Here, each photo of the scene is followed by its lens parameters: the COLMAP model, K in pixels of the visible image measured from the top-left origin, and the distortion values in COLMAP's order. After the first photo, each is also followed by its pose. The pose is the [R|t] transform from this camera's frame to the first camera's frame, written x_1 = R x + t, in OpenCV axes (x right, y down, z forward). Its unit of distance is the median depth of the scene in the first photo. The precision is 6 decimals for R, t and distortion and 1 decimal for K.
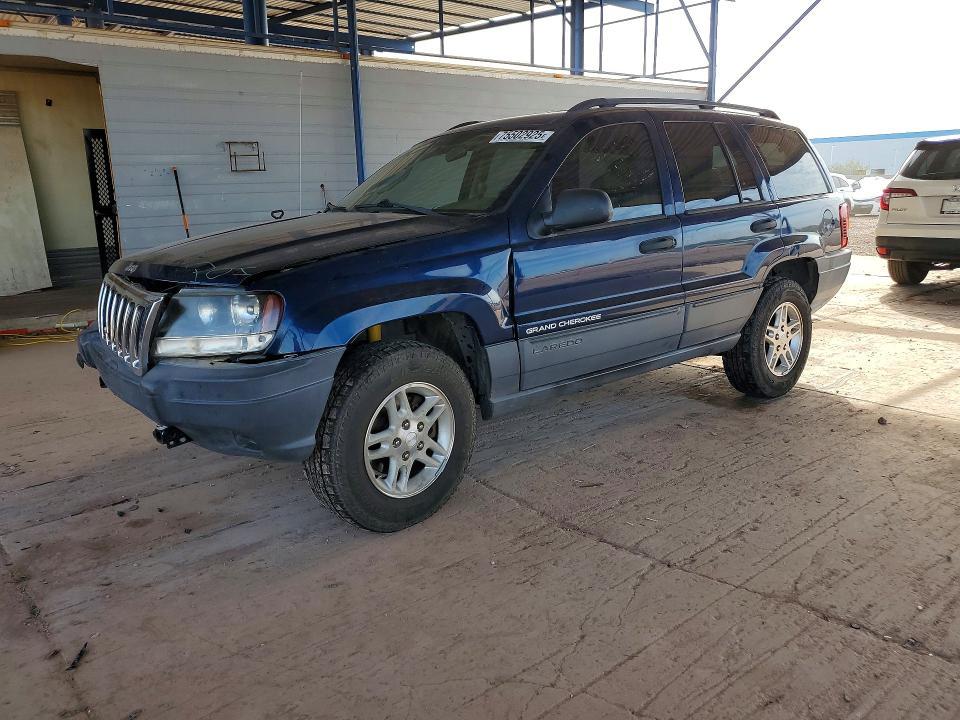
lens RADIAL K [[770.6, 0, 480.0], [0, 770.6, 360.0], [0, 0, 1]] dist [-0.000335, -0.001070]
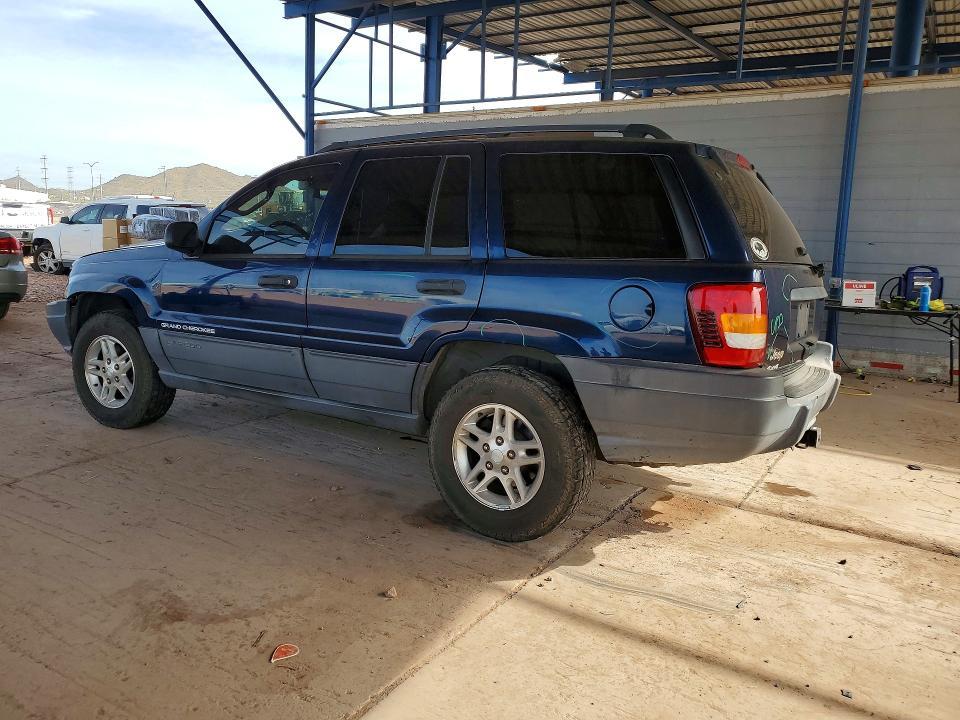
lens RADIAL K [[776.1, 0, 480.6], [0, 776.1, 381.4], [0, 0, 1]] dist [0.010050, 0.003455]
pose [[0.284248, 0.212033, -0.935011, 1.203106], [-0.252986, 0.957262, 0.140169, -0.218158], [0.924771, 0.196702, 0.325741, 0.878903]]
